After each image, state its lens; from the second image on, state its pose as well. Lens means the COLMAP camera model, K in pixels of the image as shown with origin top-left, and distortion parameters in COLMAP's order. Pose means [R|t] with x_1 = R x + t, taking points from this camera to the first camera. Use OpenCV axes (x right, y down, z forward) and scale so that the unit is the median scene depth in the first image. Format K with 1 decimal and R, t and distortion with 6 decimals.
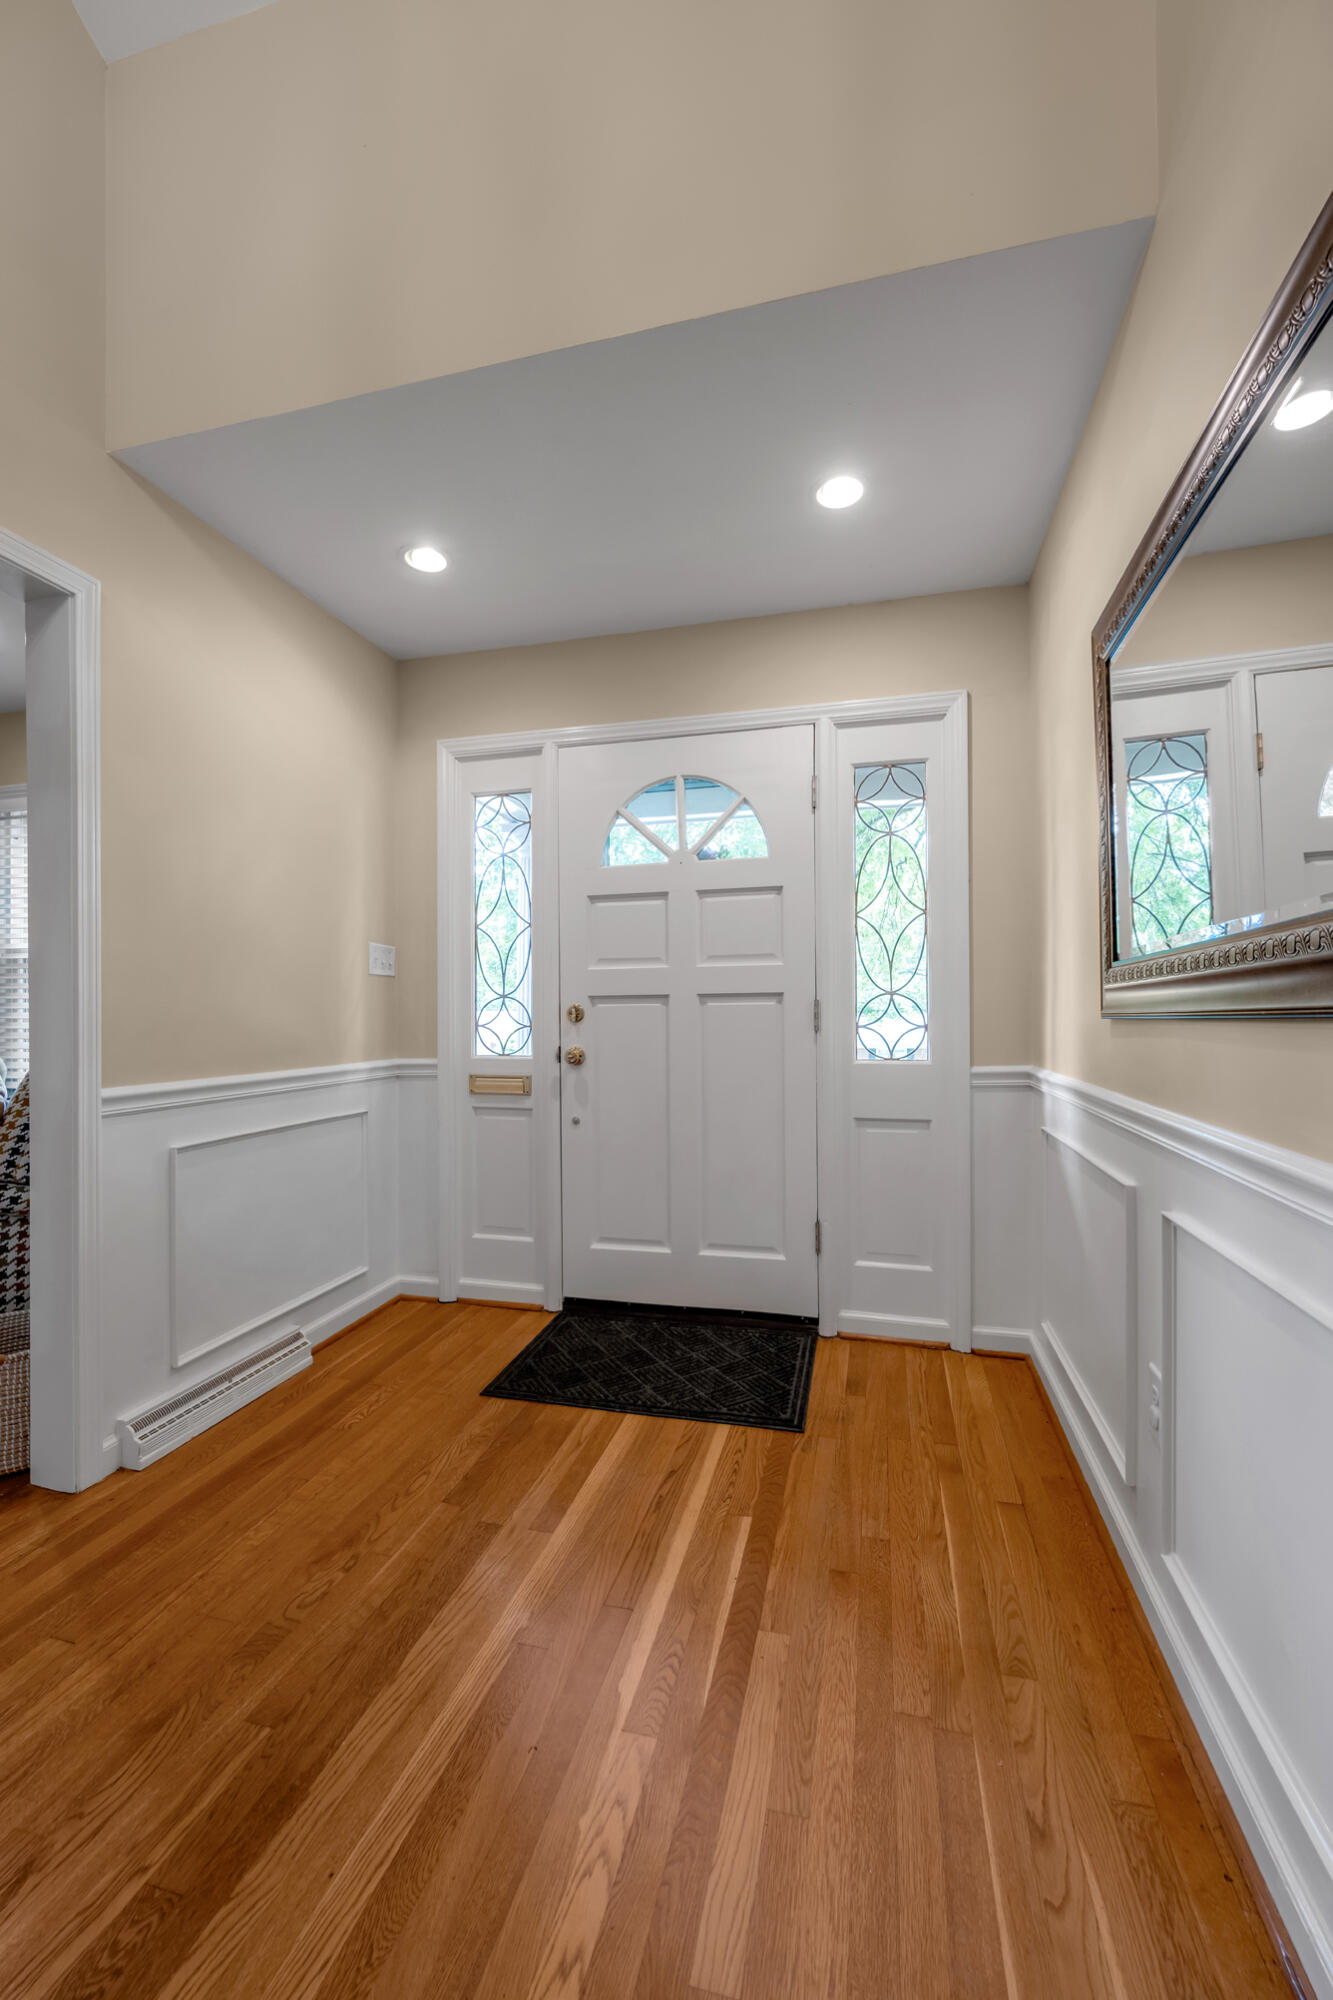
lens RADIAL K [[806.8, 0, 672.4], [0, 806.8, 1017.9], [0, 0, 1]] dist [-0.006992, 0.000424]
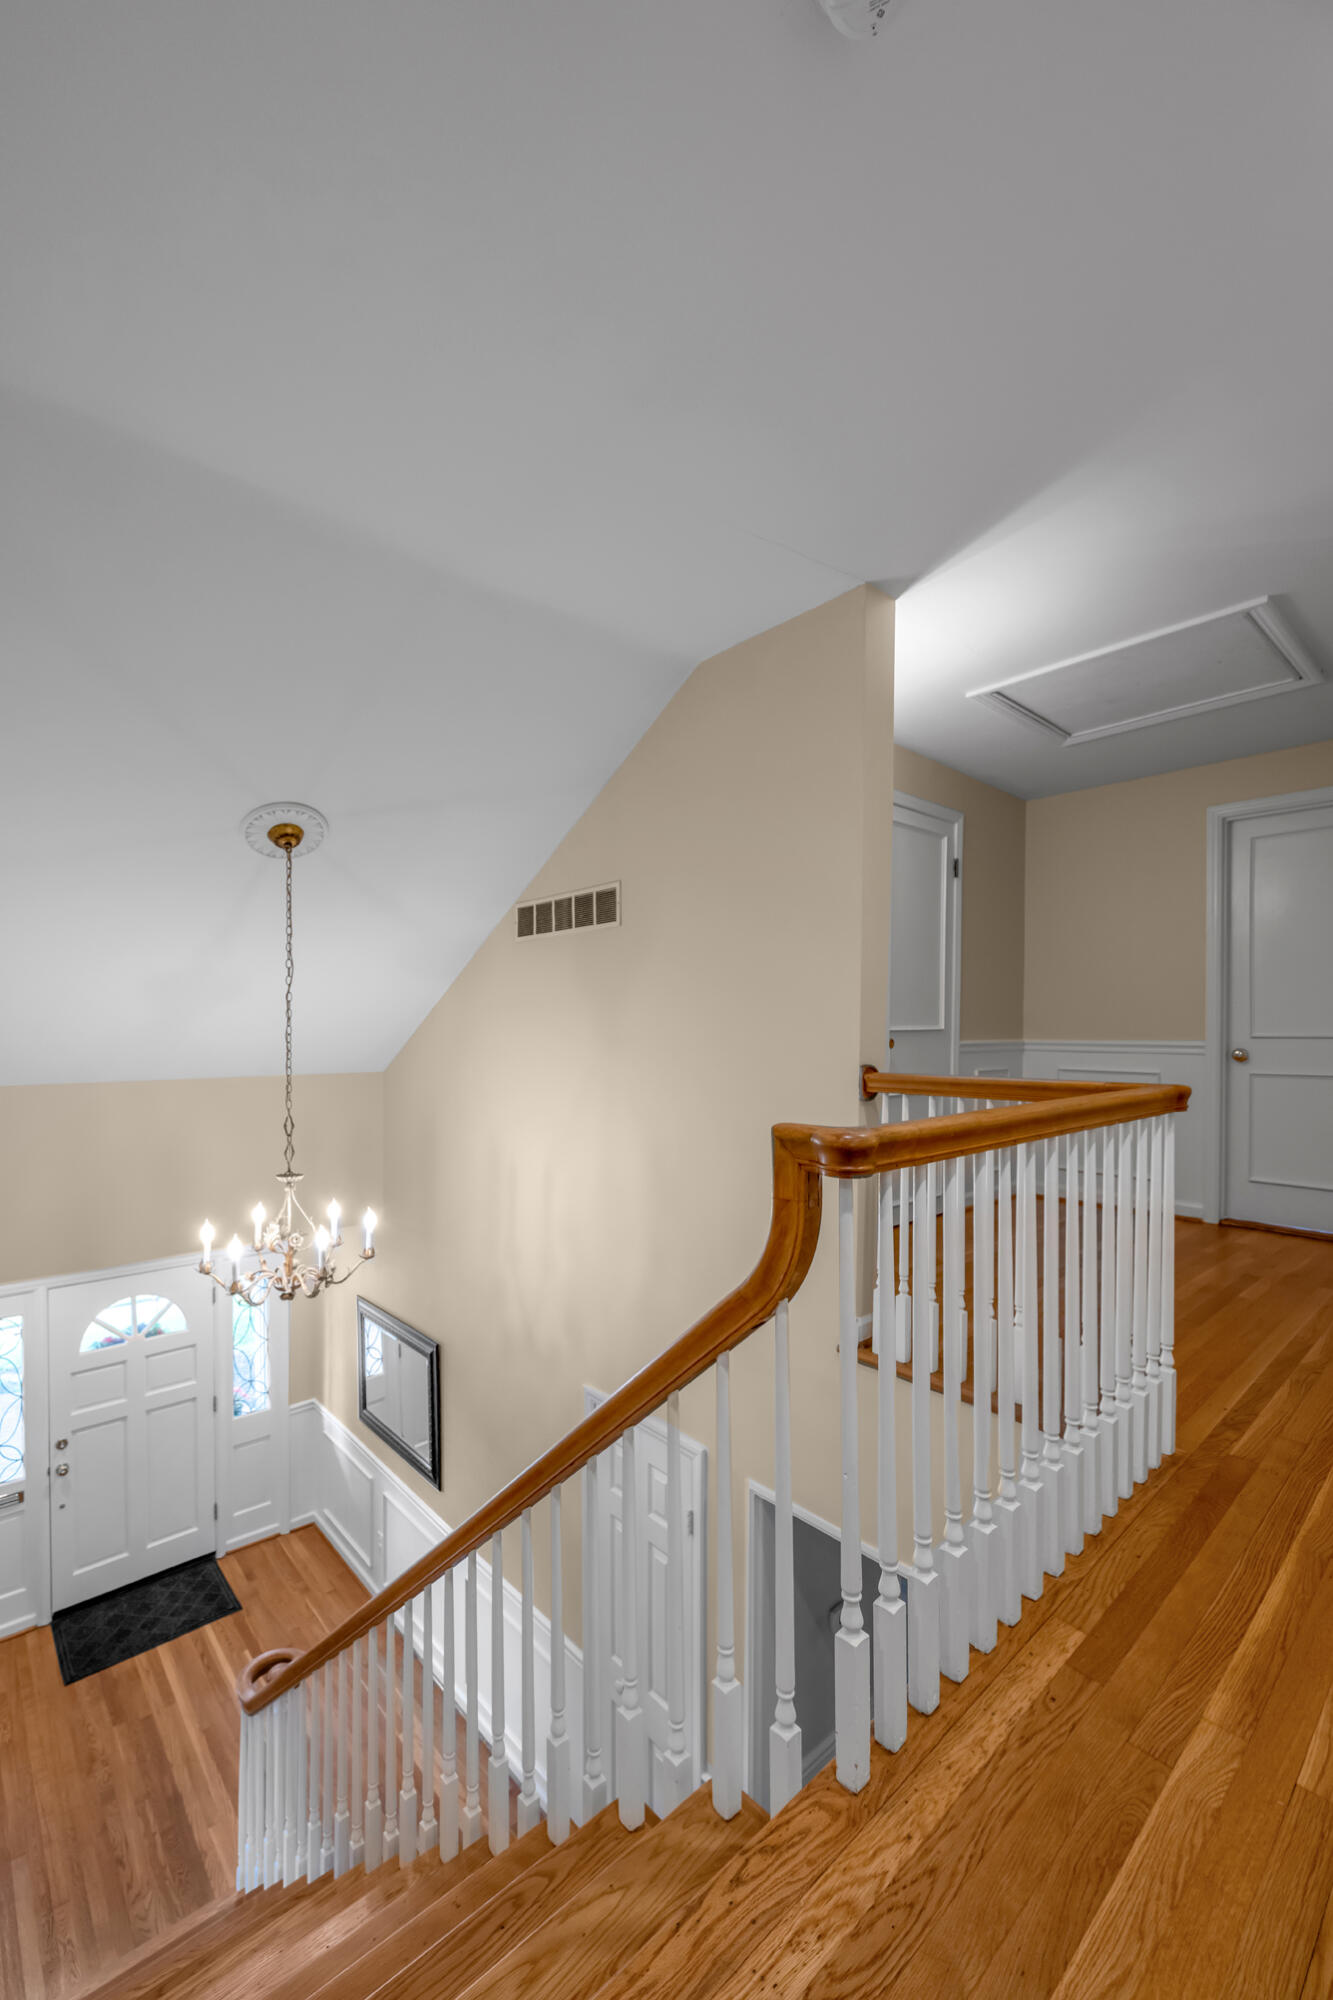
lens RADIAL K [[806.8, 0, 660.1], [0, 806.8, 1038.8], [0, 0, 1]] dist [-0.006992, 0.000424]
pose [[0.549436, 0.003745, 0.835527, -0.930351], [-0.011901, 0.999924, 0.003345, -0.972140], [-0.835451, -0.011782, 0.549439, -1.081836]]
